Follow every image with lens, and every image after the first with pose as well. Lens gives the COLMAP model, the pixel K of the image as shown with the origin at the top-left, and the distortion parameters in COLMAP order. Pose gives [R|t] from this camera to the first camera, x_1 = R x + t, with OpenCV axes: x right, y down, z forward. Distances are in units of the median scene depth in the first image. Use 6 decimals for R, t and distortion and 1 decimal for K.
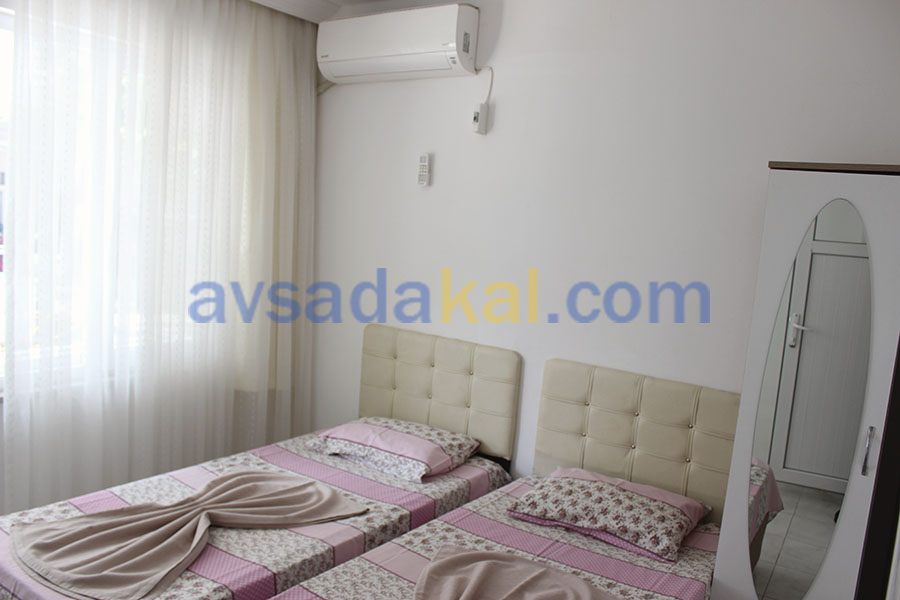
lens RADIAL K [[750.6, 0, 450.0], [0, 750.6, 300.0], [0, 0, 1]] dist [-0.100349, 0.008570]
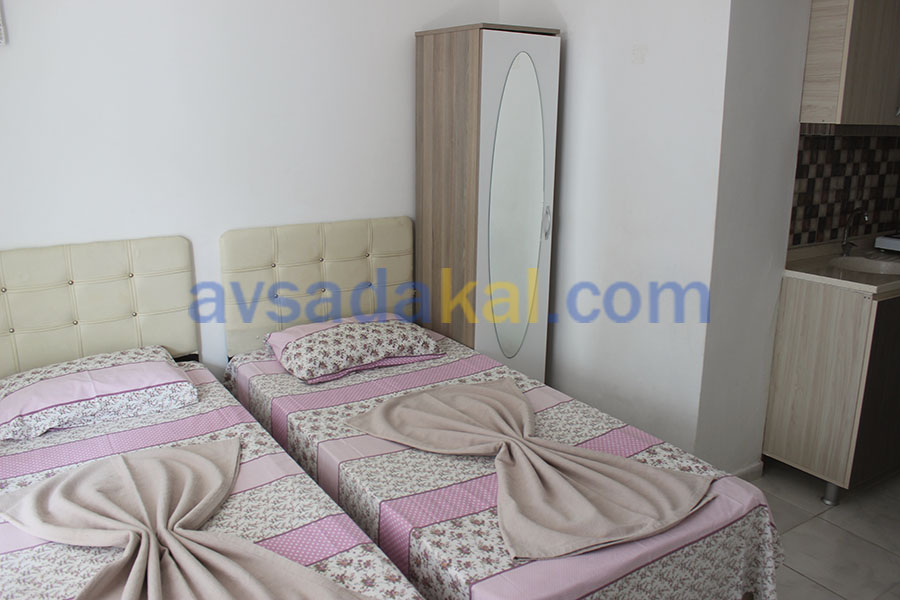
lens RADIAL K [[750.6, 0, 450.0], [0, 750.6, 300.0], [0, 0, 1]] dist [-0.100349, 0.008570]
pose [[0.381344, -0.298817, 0.874806, -0.699258], [0.124292, 0.954297, 0.271788, -0.067577], [-0.916039, 0.005087, 0.401056, 0.433169]]
